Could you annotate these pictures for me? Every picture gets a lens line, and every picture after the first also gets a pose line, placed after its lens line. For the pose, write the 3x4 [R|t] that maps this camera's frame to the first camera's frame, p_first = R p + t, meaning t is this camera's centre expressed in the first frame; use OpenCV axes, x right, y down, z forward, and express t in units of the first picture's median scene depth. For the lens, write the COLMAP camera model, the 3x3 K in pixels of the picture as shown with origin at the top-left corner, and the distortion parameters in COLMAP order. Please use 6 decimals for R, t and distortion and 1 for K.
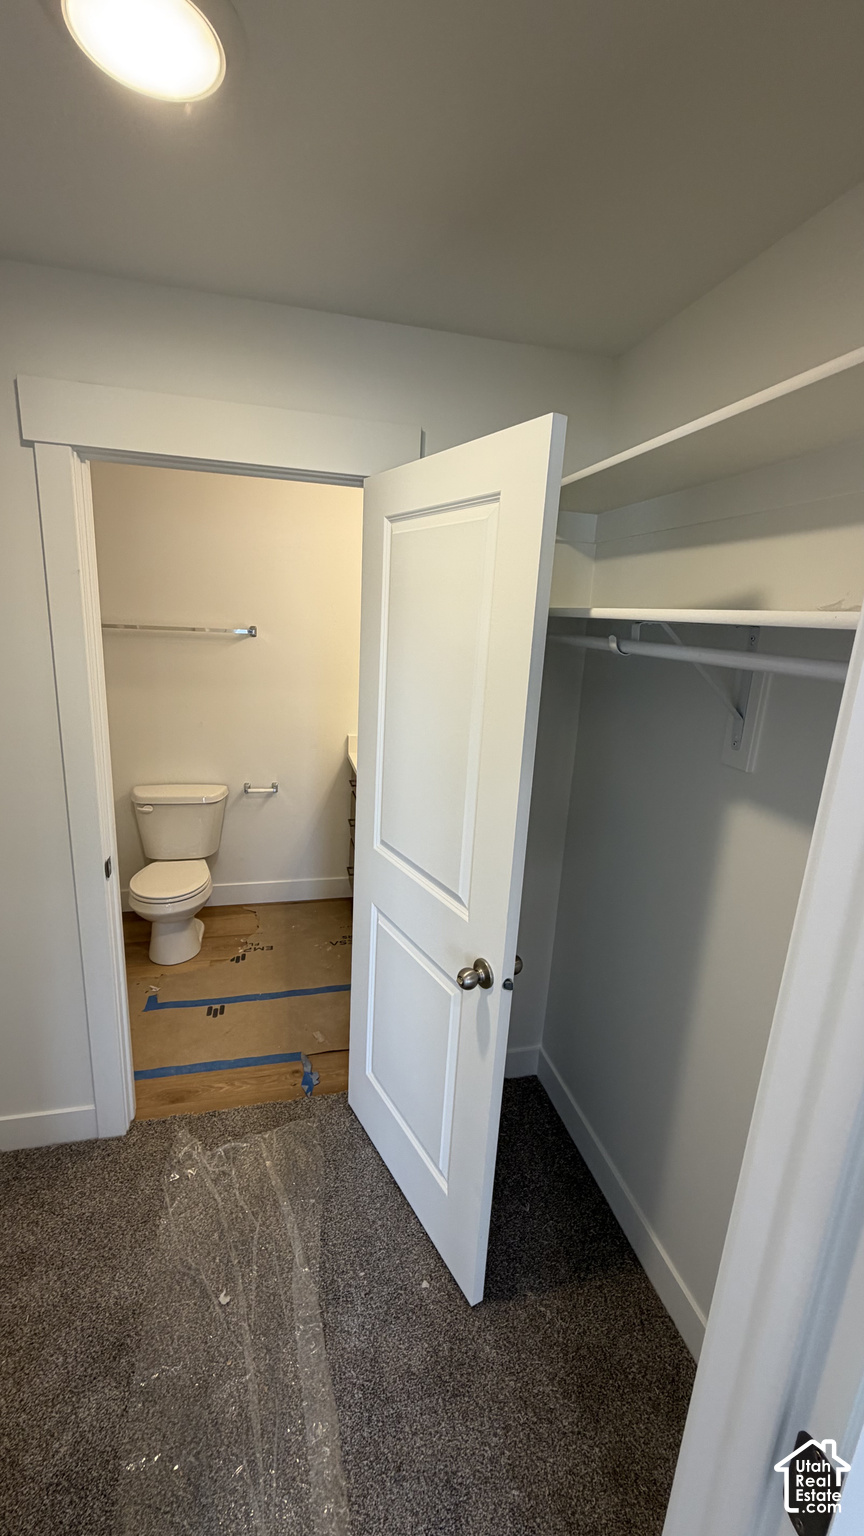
lens RADIAL K [[612.4, 0, 431.2], [0, 612.4, 767.1], [0, 0, 1]] dist [-0.000146, 0.000043]
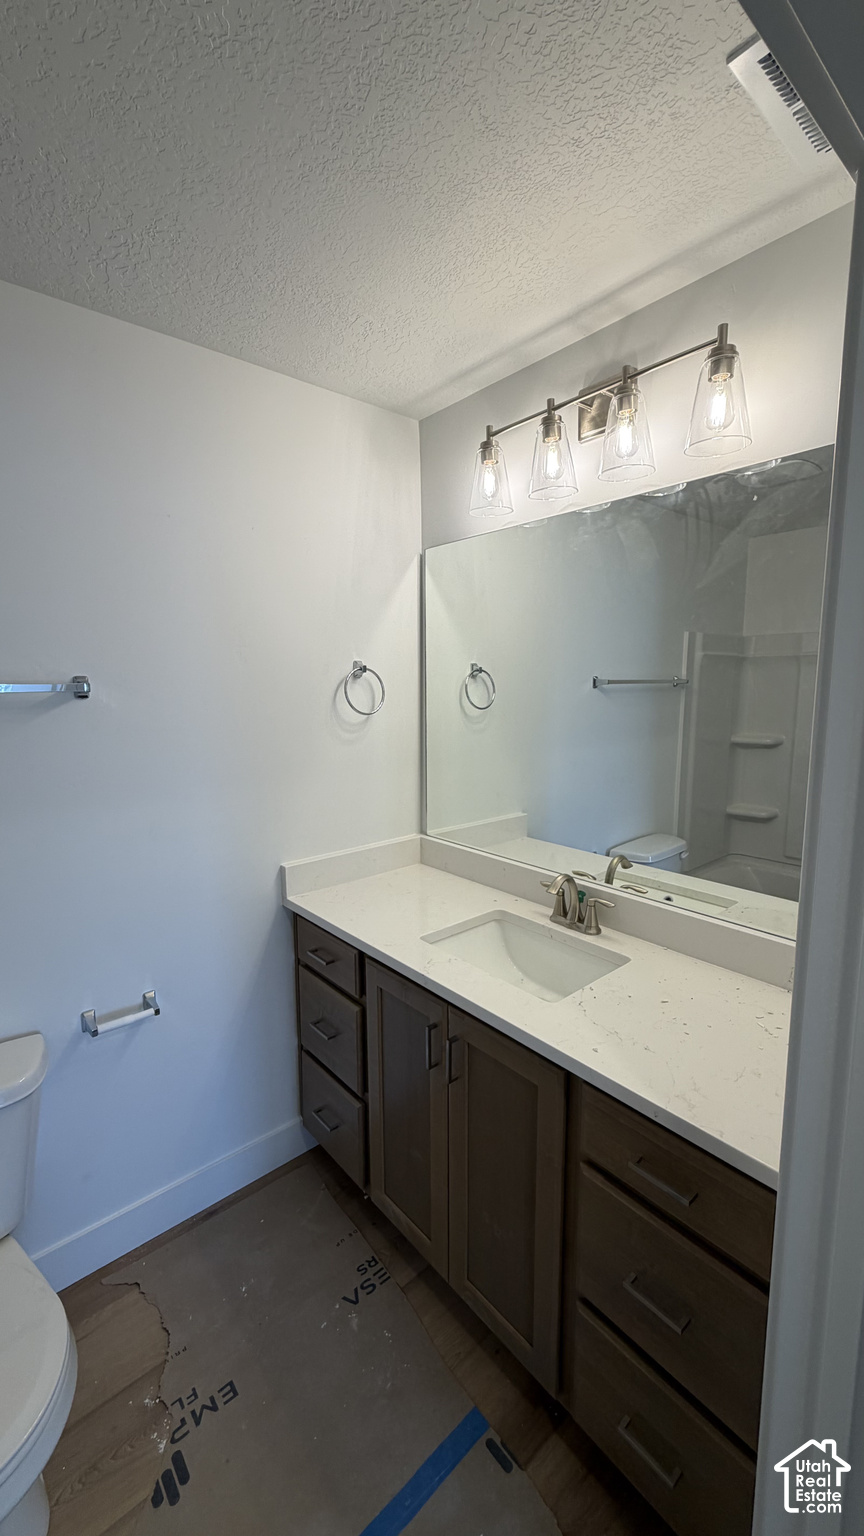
lens RADIAL K [[612.4, 0, 433.6], [0, 612.4, 765.8], [0, 0, 1]] dist [-0.000146, 0.000043]
pose [[0.892119, -0.124369, 0.434346, -0.257544], [0.160979, 0.985771, -0.048379, -0.097267], [-0.422149, 0.113081, 0.899446, 0.475861]]
